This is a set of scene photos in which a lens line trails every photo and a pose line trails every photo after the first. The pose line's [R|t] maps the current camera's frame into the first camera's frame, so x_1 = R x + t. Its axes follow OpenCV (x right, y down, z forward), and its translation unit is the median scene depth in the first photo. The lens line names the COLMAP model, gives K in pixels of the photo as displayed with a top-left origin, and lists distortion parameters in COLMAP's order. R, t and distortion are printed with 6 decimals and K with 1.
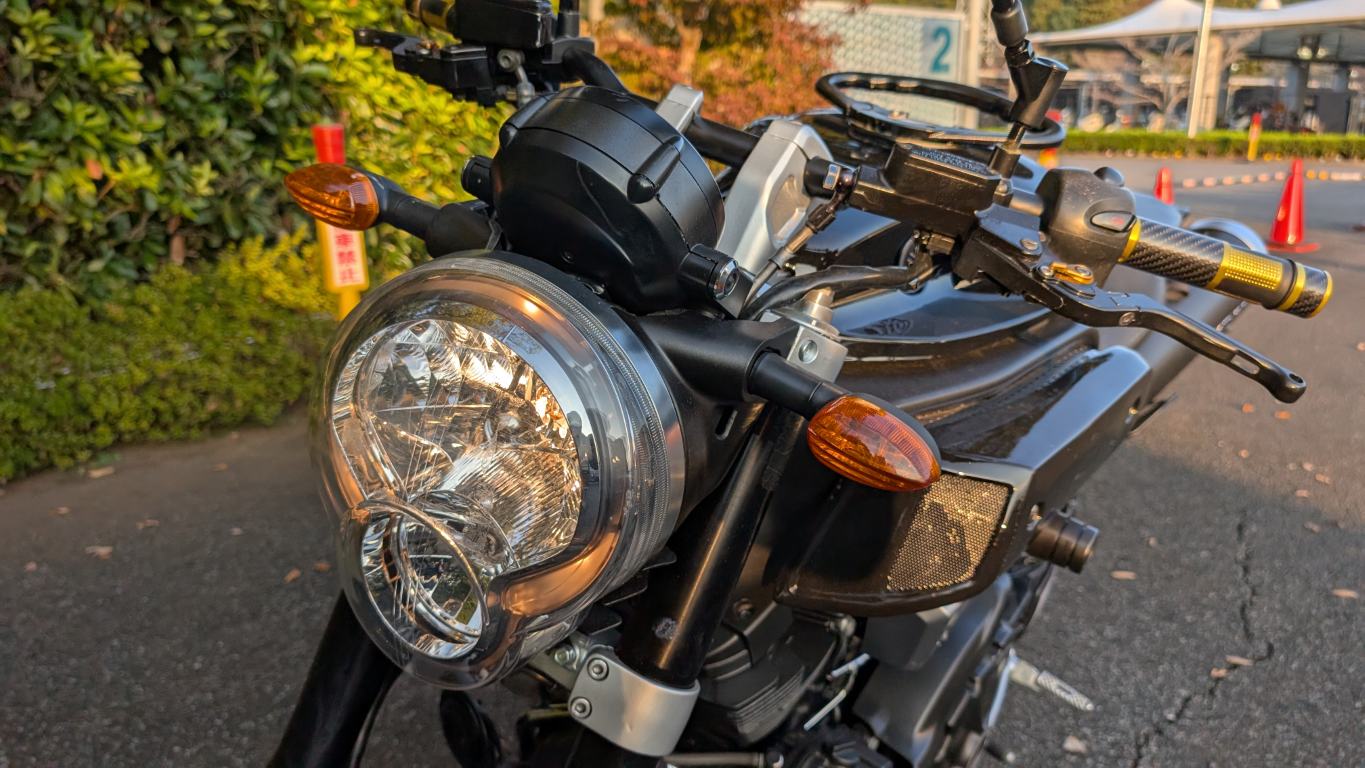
lens RADIAL K [[1005.2, 0, 660.0], [0, 1005.2, 390.8], [0, 0, 1]] dist [0.006623, 0.000498]
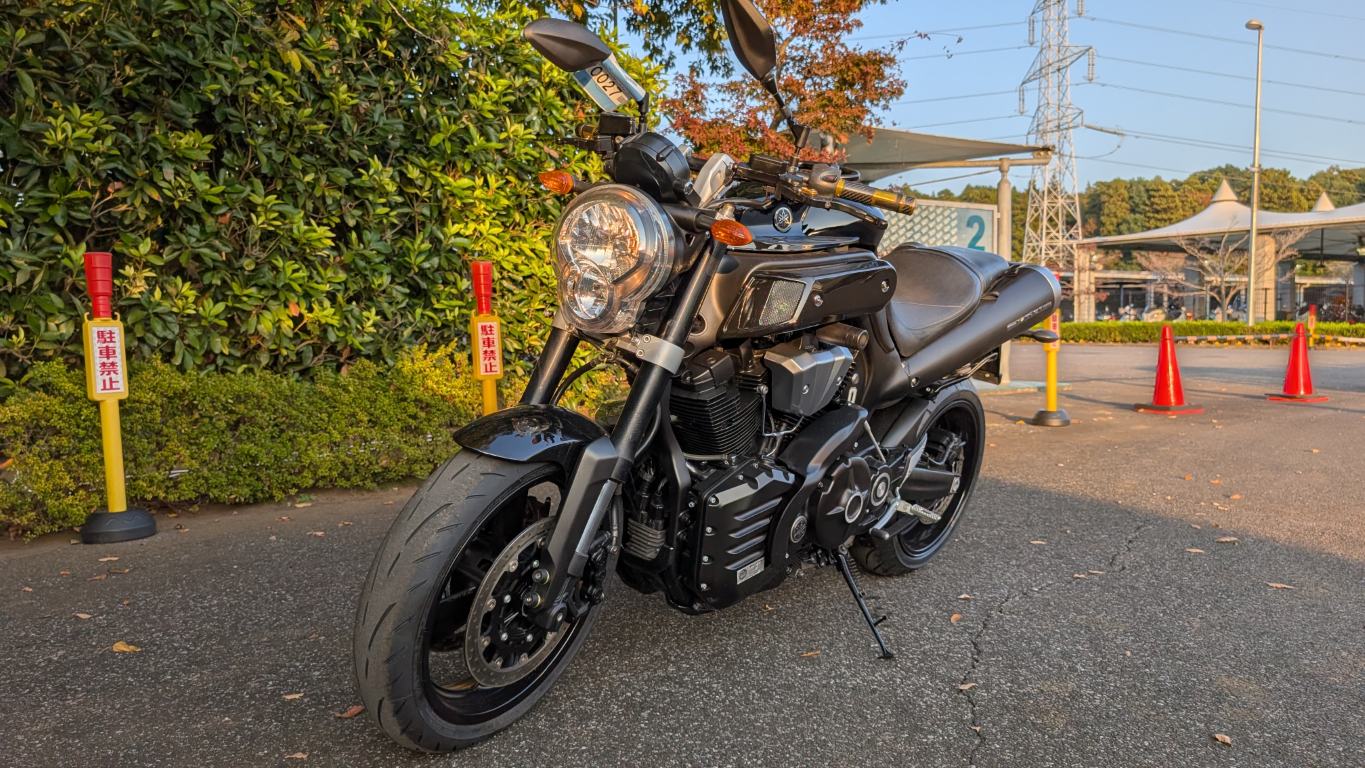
lens RADIAL K [[1005.2, 0, 683.3], [0, 1005.2, 378.7], [0, 0, 1]] dist [0.006623, 0.000498]
pose [[0.997860, 0.000834, -0.065388, 0.029277], [-0.014490, 0.977882, -0.208657, 0.127999], [0.063768, 0.209158, 0.975801, -0.217801]]
